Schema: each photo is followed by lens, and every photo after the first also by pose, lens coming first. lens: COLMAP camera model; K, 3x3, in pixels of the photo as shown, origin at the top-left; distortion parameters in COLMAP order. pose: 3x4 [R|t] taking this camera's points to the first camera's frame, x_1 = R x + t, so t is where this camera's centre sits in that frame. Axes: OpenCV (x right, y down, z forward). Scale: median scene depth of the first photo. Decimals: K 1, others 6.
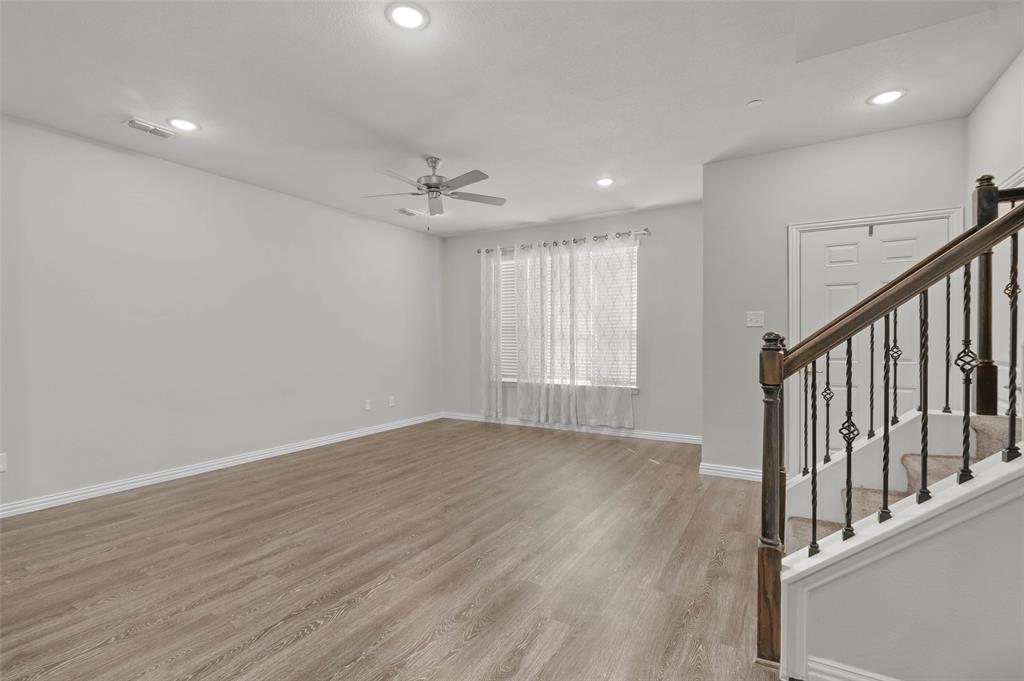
lens RADIAL K [[471.6, 0, 509.4], [0, 471.6, 340.1], [0, 0, 1]] dist [-0.005216, -0.000602]
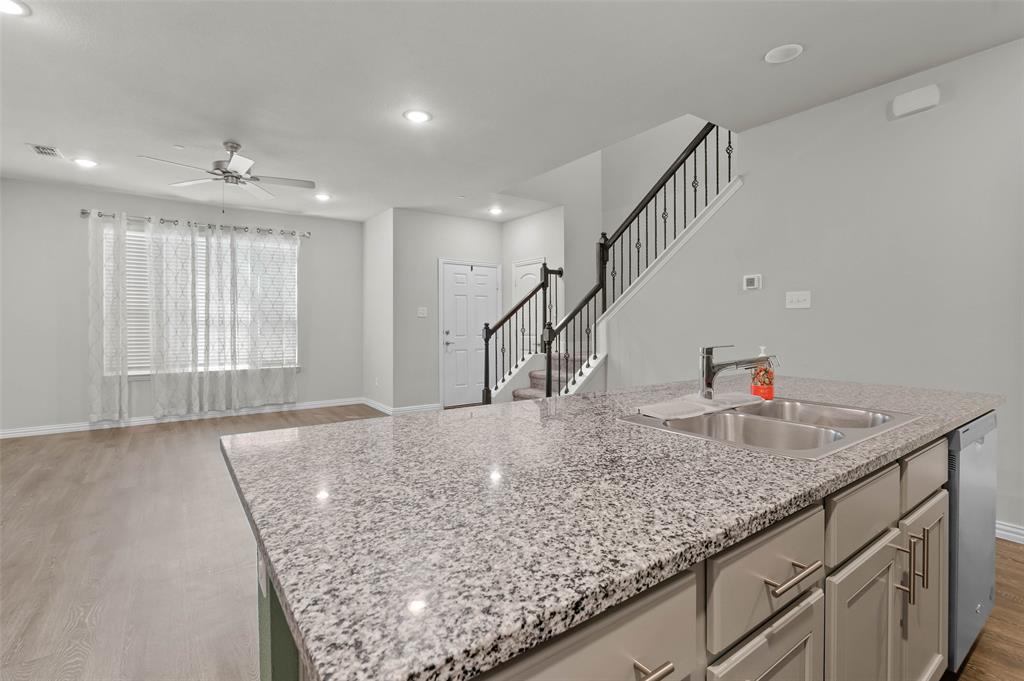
lens RADIAL K [[471.6, 0, 513.5], [0, 471.6, 321.8], [0, 0, 1]] dist [-0.005216, -0.000602]
pose [[0.394456, 0.005136, 0.918900, -0.738494], [0.002533, 0.999975, -0.006676, 0.000120], [-0.918911, 0.004960, 0.394433, 0.060750]]
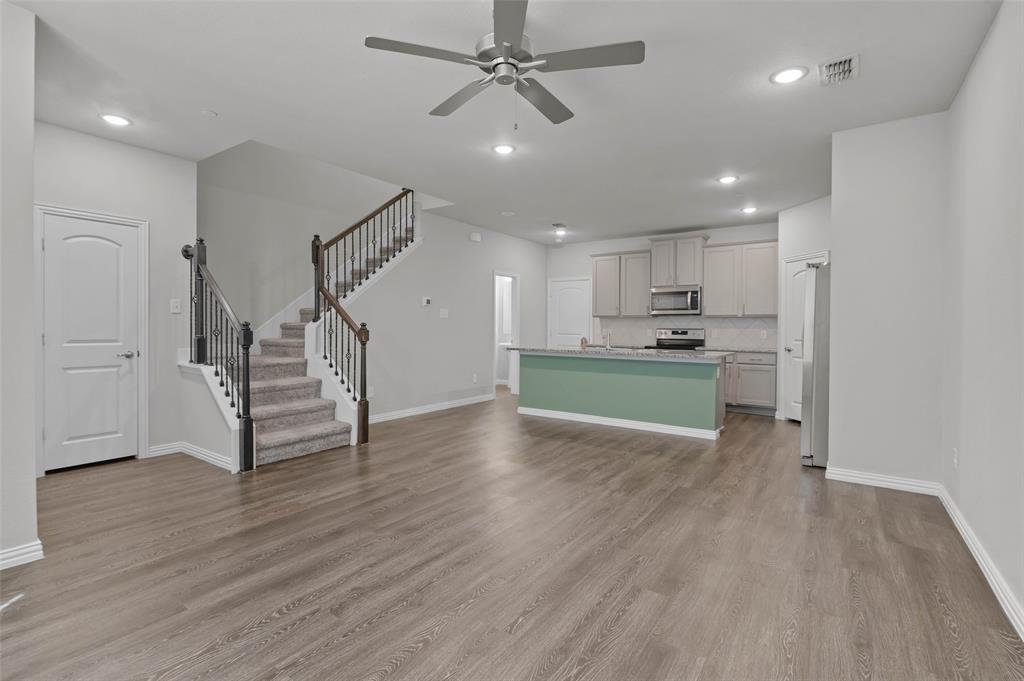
lens RADIAL K [[471.6, 0, 509.2], [0, 471.6, 334.5], [0, 0, 1]] dist [-0.005216, -0.000602]
pose [[-0.997126, -0.005906, 0.075534, -0.185053], [-0.004571, 0.999831, 0.017831, -0.000081], [-0.075627, 0.017435, -0.996984, 1.391450]]
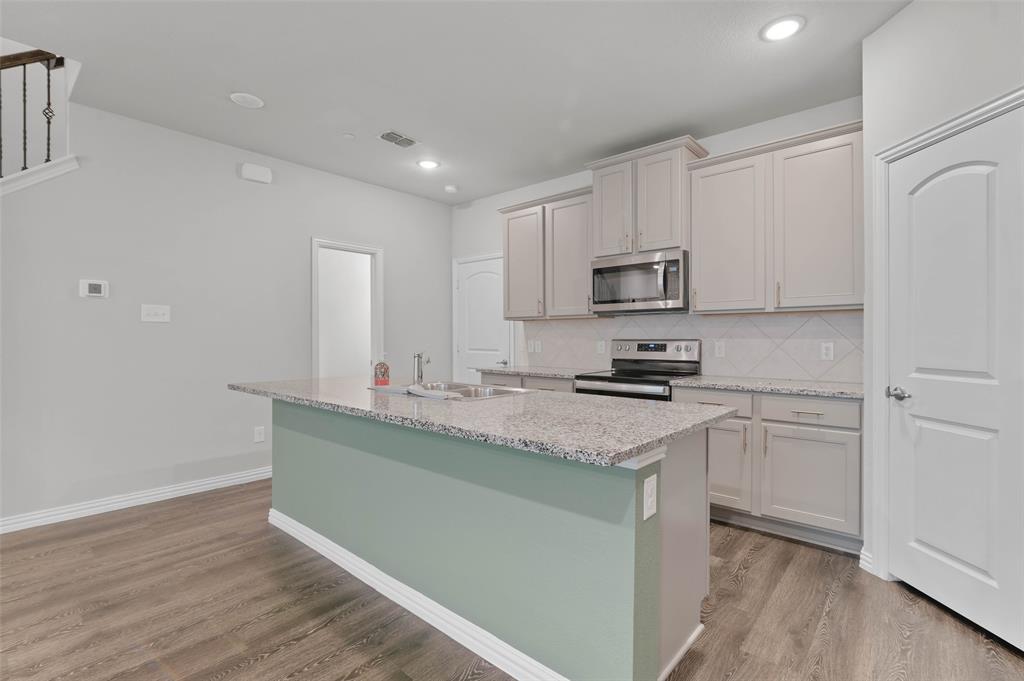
lens RADIAL K [[471.6, 0, 508.4], [0, 471.6, 341.3], [0, 0, 1]] dist [-0.005216, -0.000602]
pose [[-0.984209, 0.002525, 0.176994, -0.555927], [0.004030, 0.999959, 0.008145, 0.001766], [-0.176966, 0.008730, -0.984178, 0.565181]]
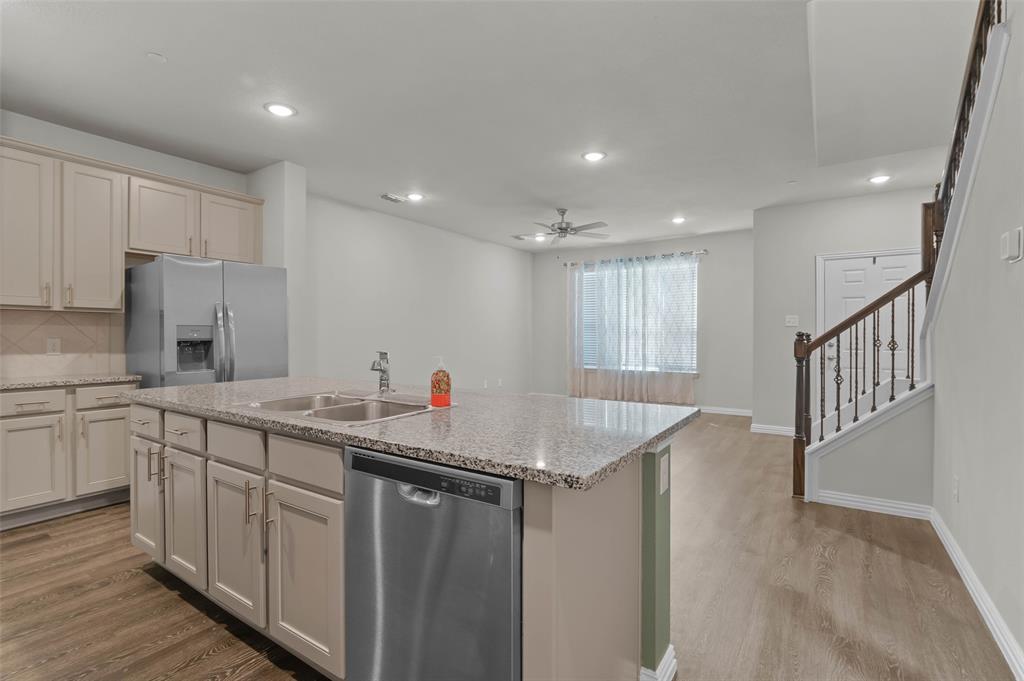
lens RADIAL K [[471.6, 0, 510.7], [0, 471.6, 336.1], [0, 0, 1]] dist [-0.005216, -0.000602]
pose [[0.998494, 0.003025, -0.054769, -0.208678], [-0.002944, 0.999994, 0.001552, 0.000296], [0.054774, -0.001389, 0.998498, -0.393020]]
